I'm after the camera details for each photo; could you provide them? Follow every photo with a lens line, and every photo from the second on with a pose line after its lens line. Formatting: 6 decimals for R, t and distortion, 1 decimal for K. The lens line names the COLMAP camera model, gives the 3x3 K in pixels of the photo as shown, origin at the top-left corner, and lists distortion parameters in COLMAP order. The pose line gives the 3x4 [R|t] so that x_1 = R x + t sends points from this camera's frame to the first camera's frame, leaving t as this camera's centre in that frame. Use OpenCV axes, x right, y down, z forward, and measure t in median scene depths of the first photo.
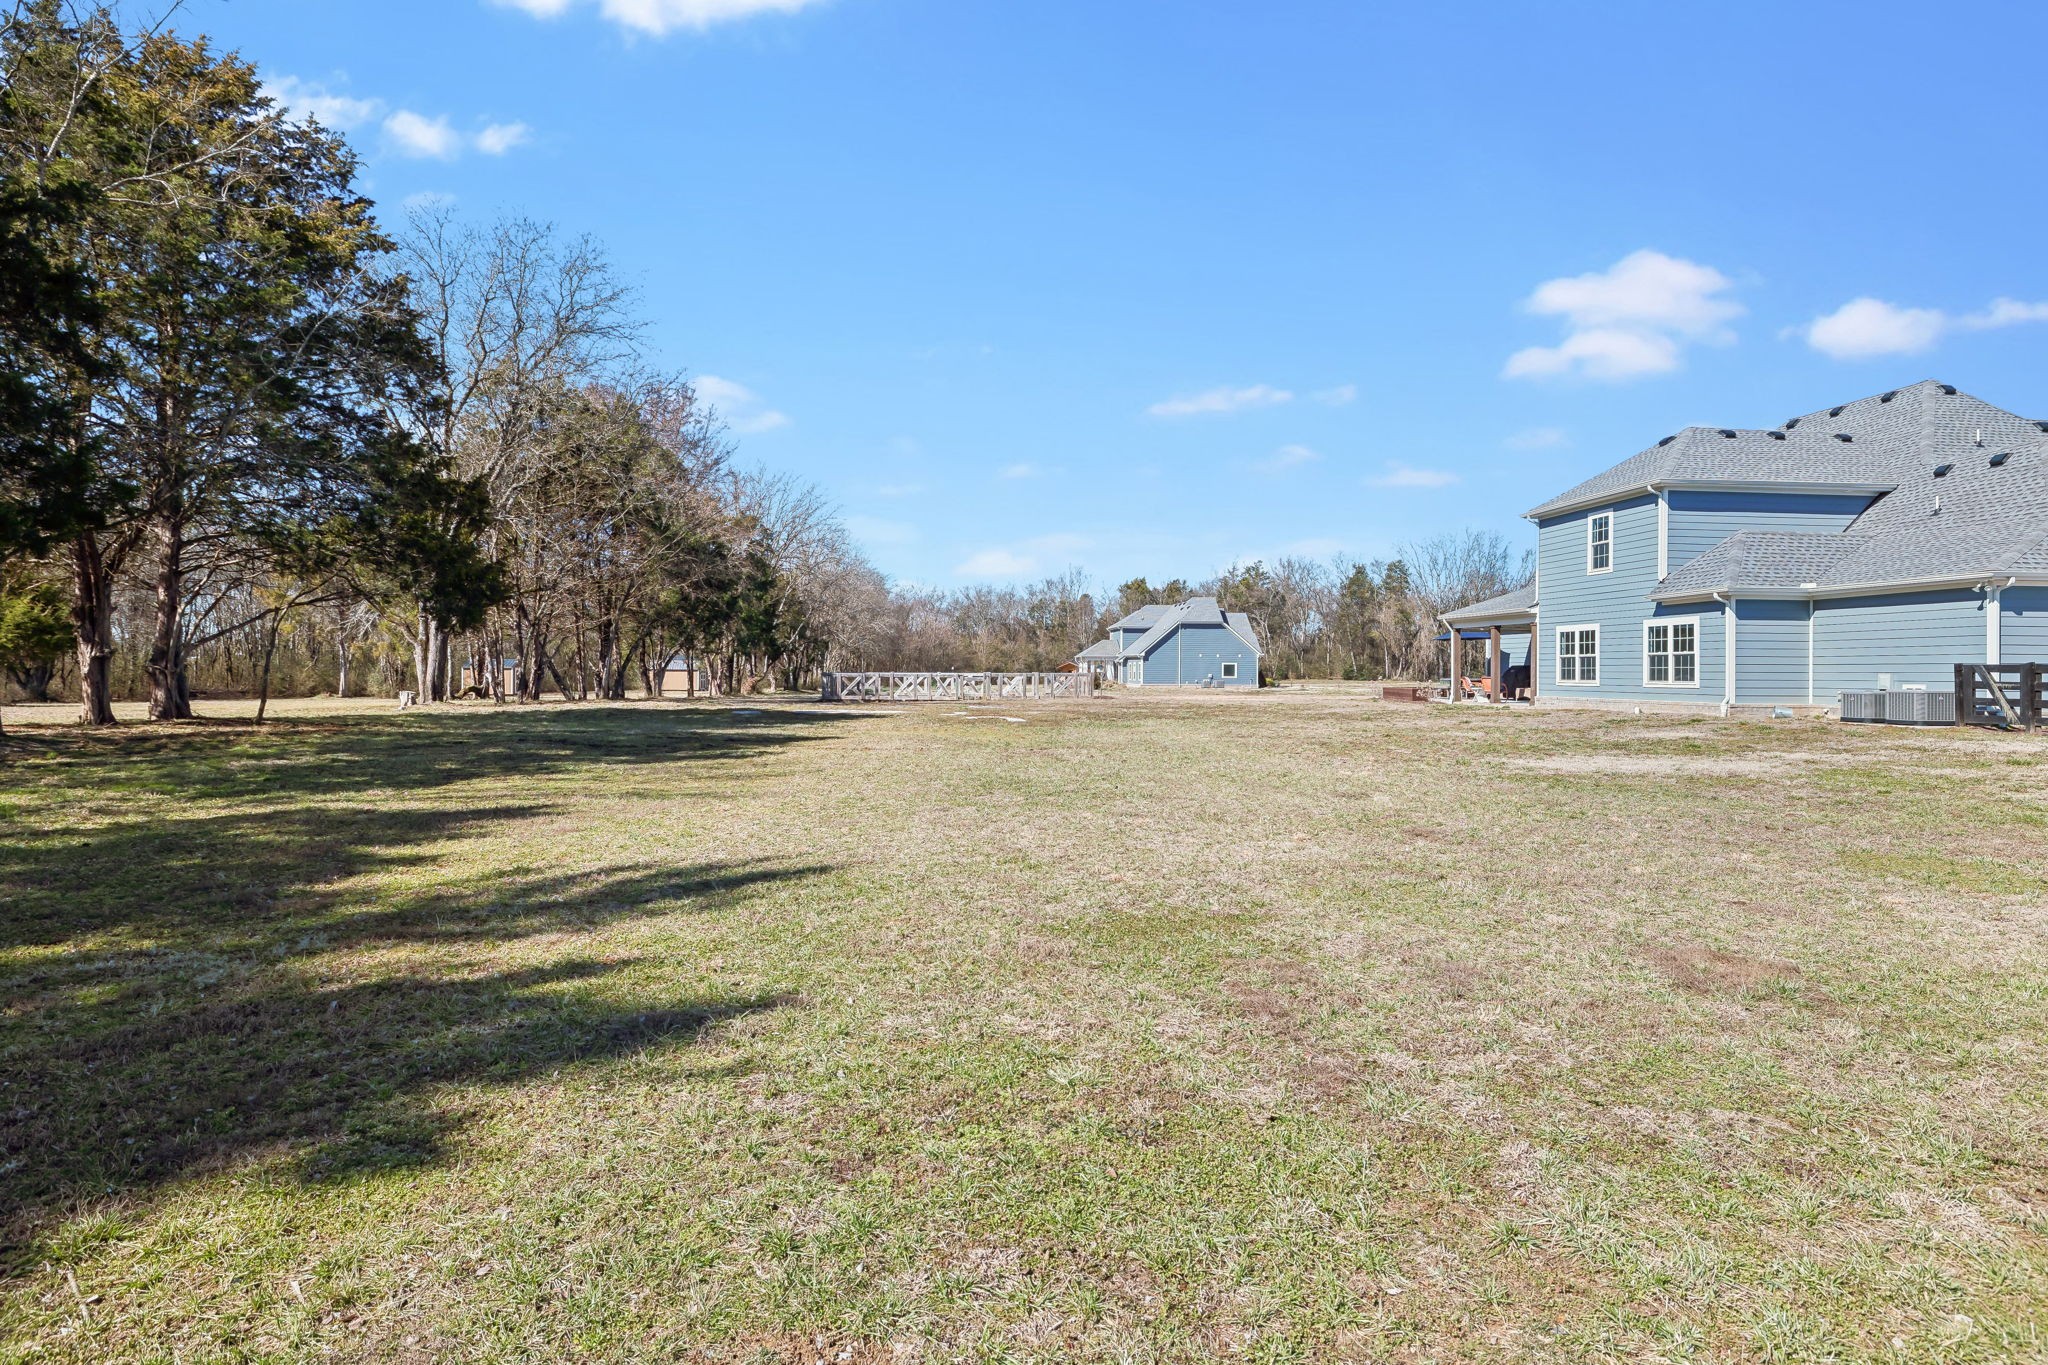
lens RADIAL K [[1072.0, 0, 1024.0], [0, 1072.0, 682.5], [0, 0, 1]] dist [-0.007862, -0.000816]
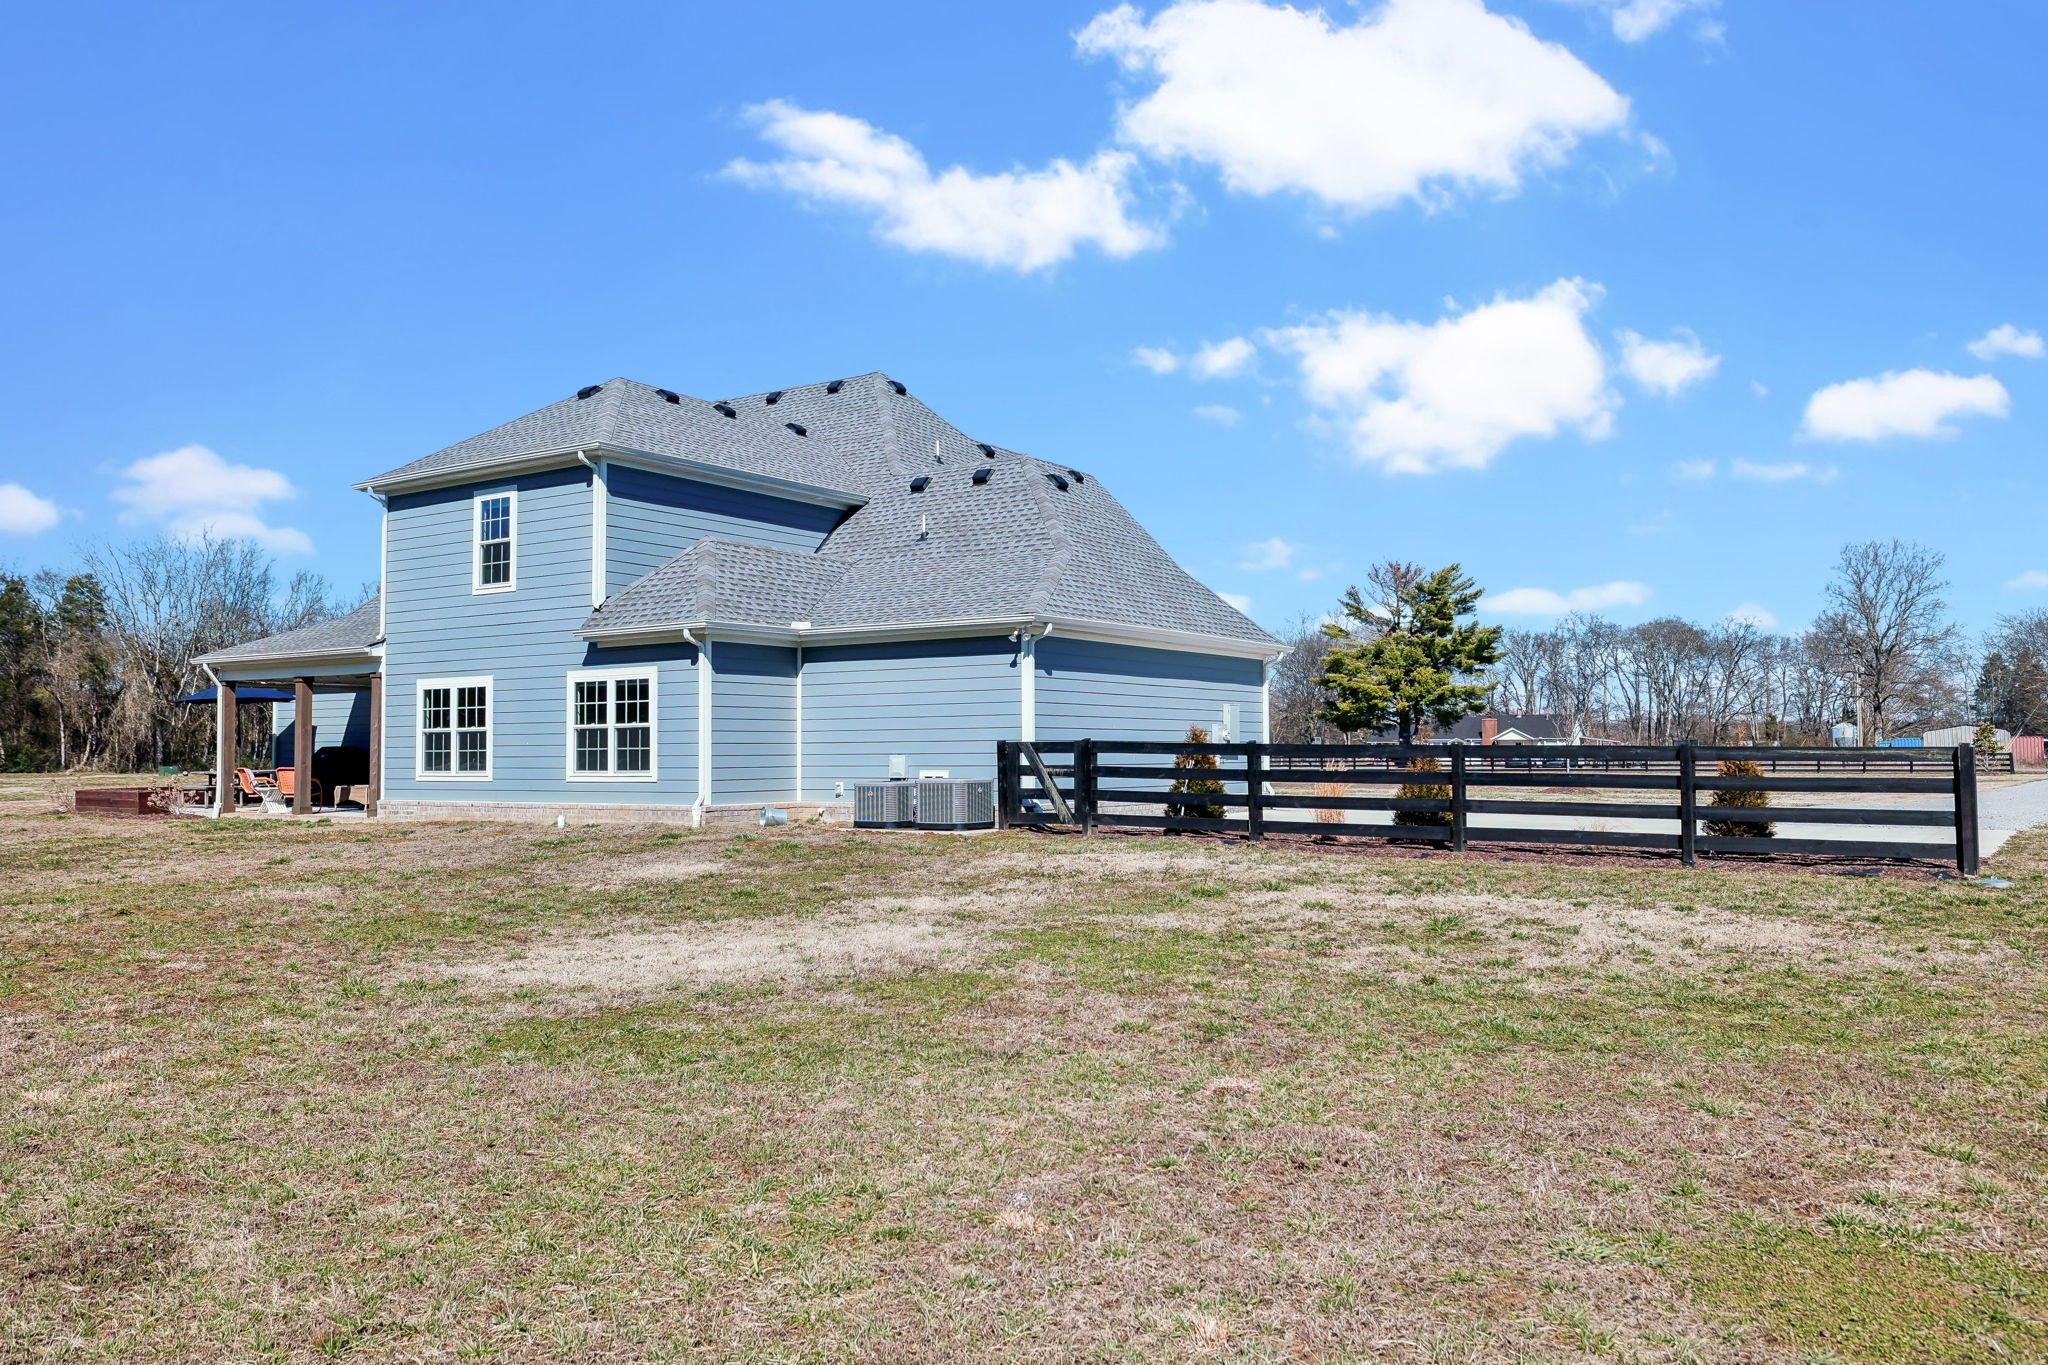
lens RADIAL K [[1543.1, 0, 1024.0], [0, 1543.1, 682.5], [0, 0, 1]] dist [0.005080, 0.000865]
pose [[0.633850, 0.024475, 0.773069, 0.065181], [0.019072, 0.998701, -0.047256, -0.005564], [-0.773221, 0.044697, 0.632560, 0.246511]]
